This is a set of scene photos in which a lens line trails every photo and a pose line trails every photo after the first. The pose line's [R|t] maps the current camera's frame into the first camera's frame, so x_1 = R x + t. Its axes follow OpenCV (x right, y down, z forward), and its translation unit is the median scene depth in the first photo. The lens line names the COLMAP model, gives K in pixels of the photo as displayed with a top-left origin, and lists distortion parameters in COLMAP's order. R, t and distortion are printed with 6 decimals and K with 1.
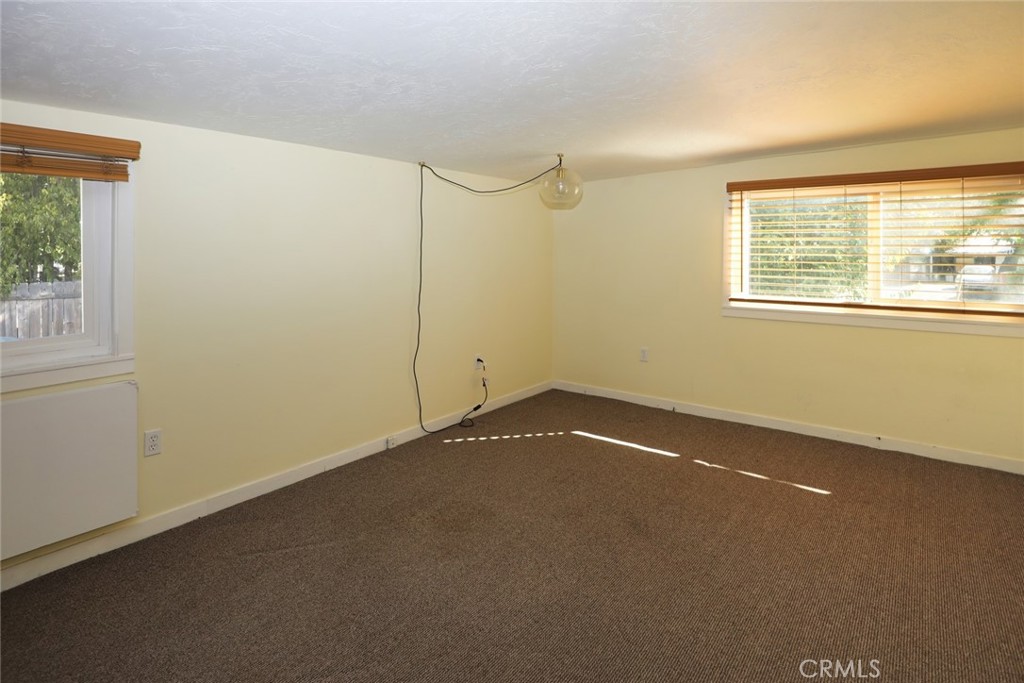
lens RADIAL K [[512.9, 0, 509.1], [0, 512.9, 338.3], [0, 0, 1]] dist [-0.027316, 0.000416]
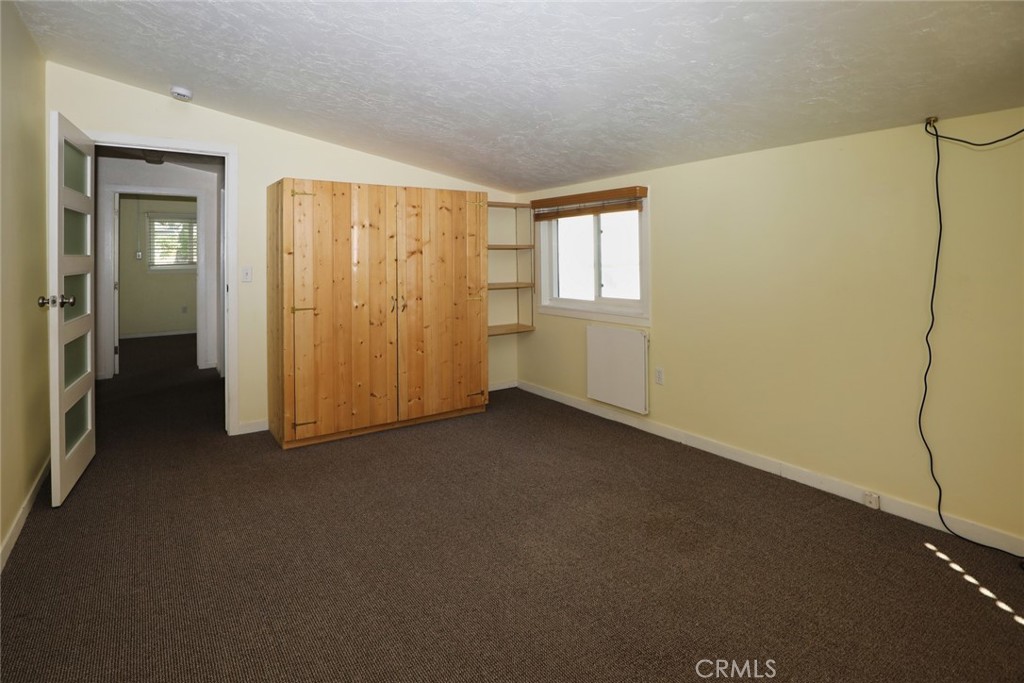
lens RADIAL K [[512.9, 0, 509.1], [0, 512.9, 338.3], [0, 0, 1]] dist [-0.027316, 0.000416]
pose [[-0.275036, 0.159074, -0.948183, 0.879650], [-0.146893, 0.967686, 0.204955, -0.155659], [0.950146, 0.195651, -0.242782, 0.914908]]
